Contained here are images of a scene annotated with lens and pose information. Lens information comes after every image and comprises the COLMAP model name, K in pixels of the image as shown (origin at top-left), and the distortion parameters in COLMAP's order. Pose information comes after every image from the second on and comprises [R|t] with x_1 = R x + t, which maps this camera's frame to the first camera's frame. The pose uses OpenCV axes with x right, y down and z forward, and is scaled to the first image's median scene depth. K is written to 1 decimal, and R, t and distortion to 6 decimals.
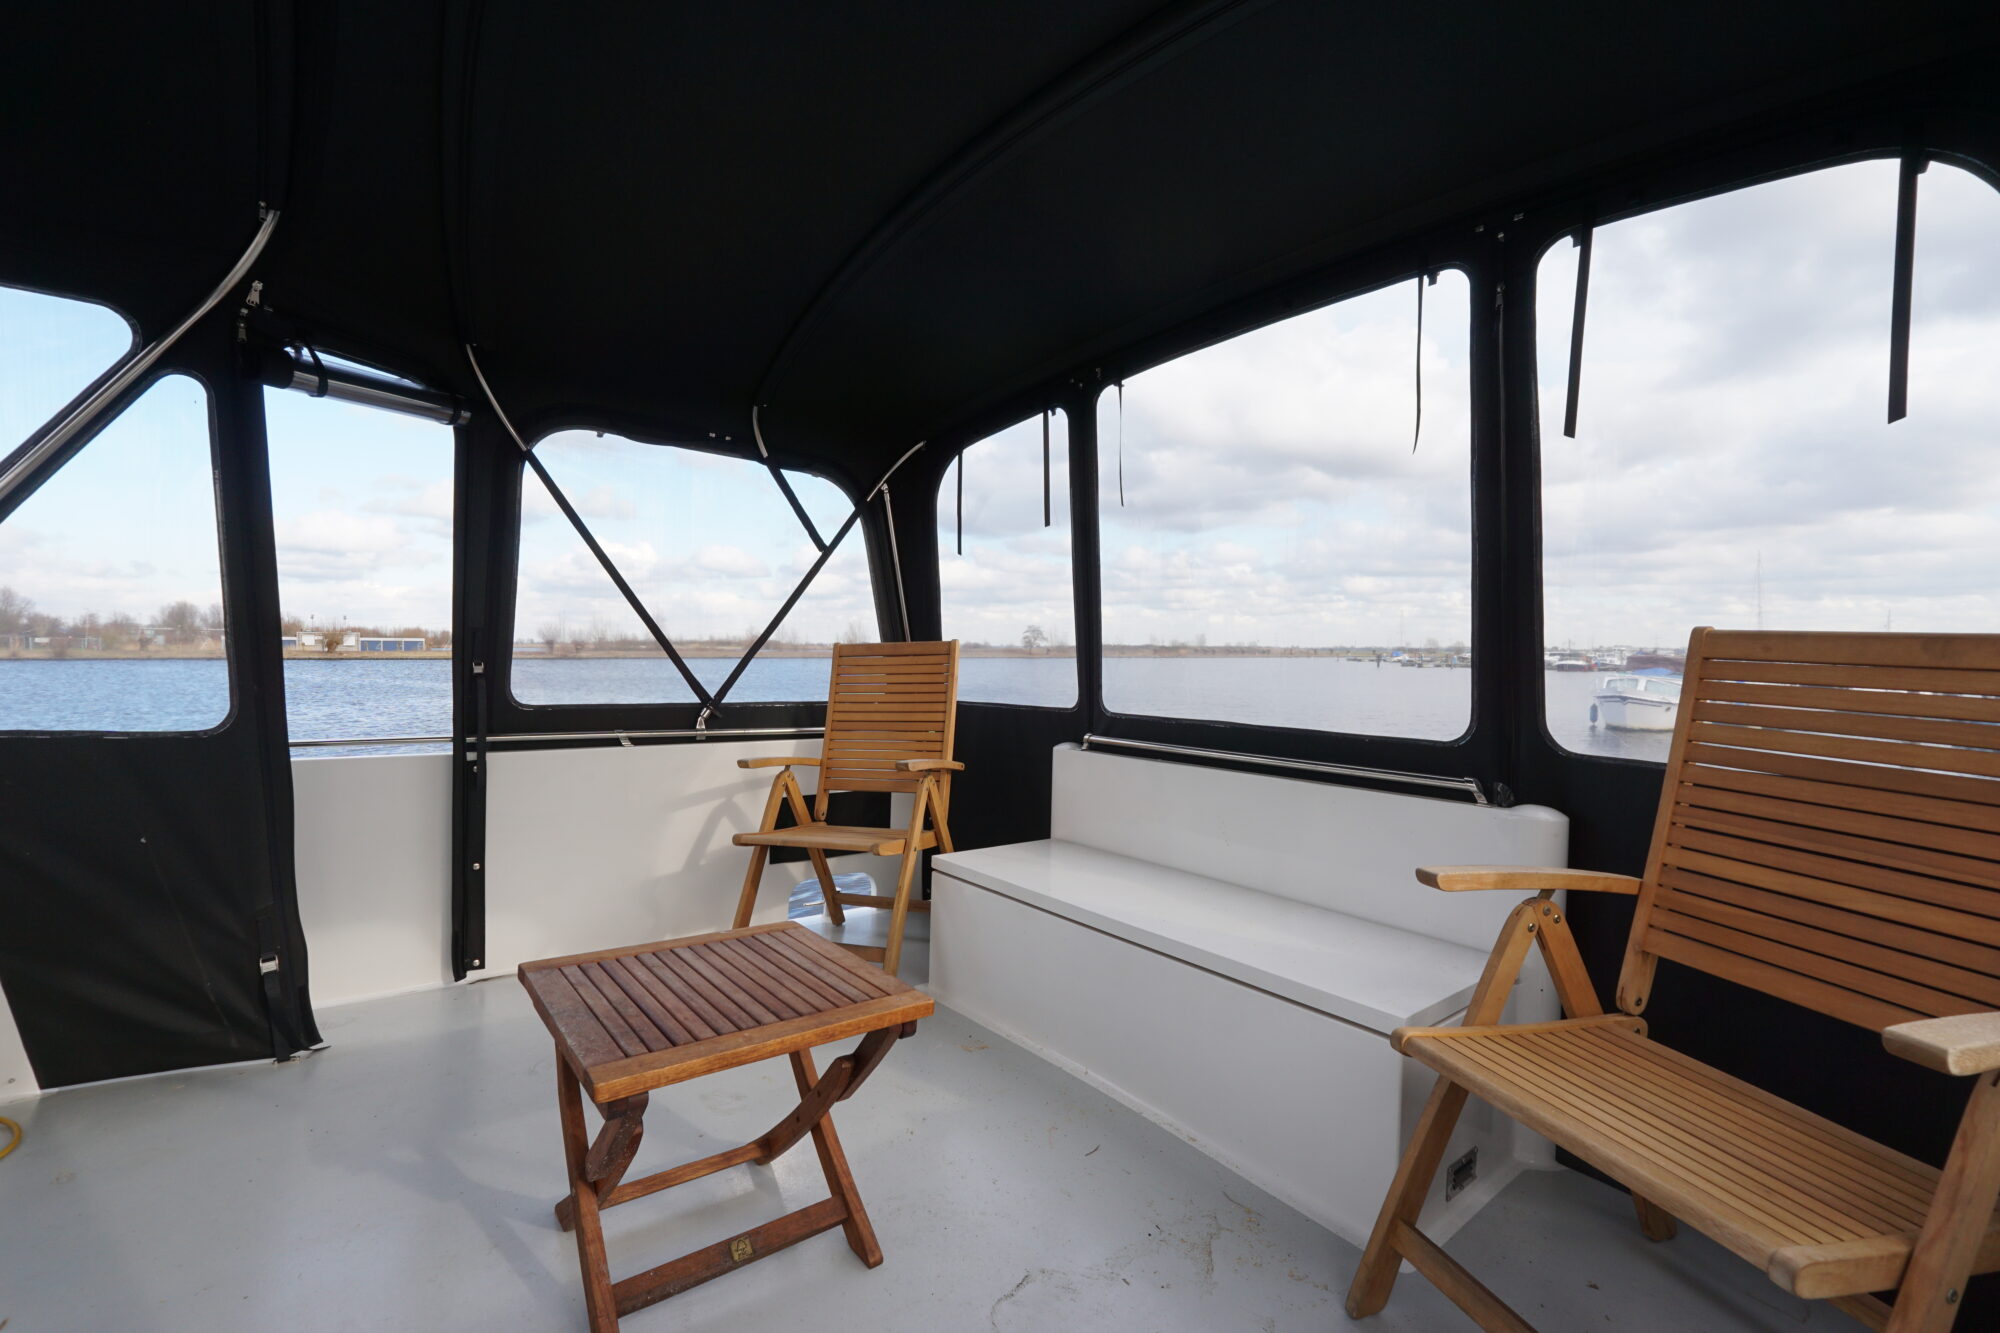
lens RADIAL K [[869.6, 0, 984.7], [0, 869.6, 656.9], [0, 0, 1]] dist [-0.022392, 0.006194]
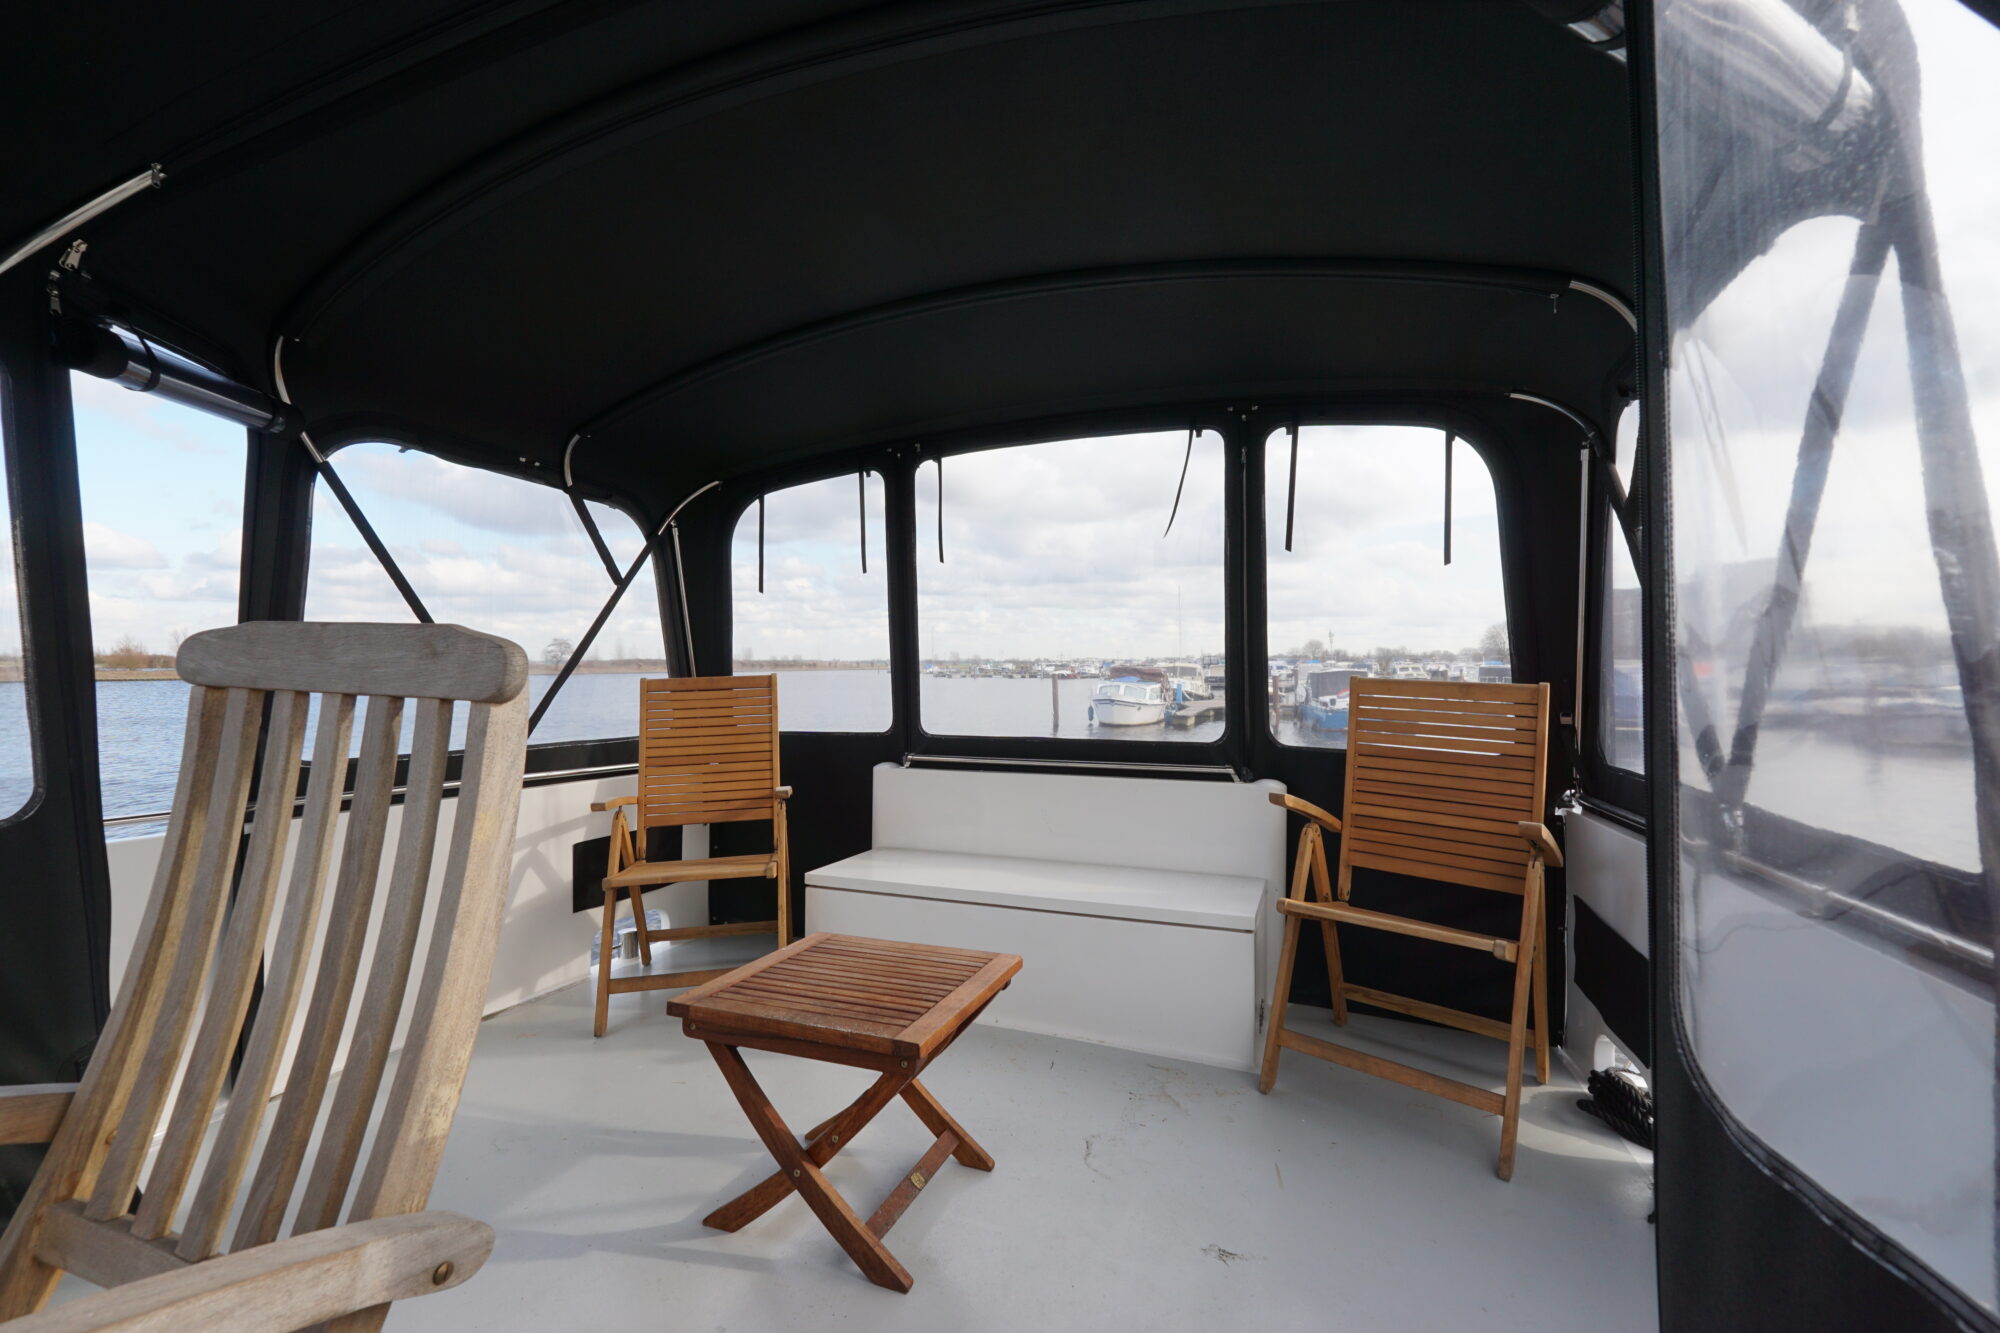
lens RADIAL K [[869.6, 0, 1014.9], [0, 869.6, 651.1], [0, 0, 1]] dist [-0.022392, 0.006194]
pose [[0.853052, -0.001466, 0.521823, -0.339548], [0.012730, 0.999757, -0.018000, -0.024077], [-0.521670, 0.021998, 0.852864, -0.069190]]
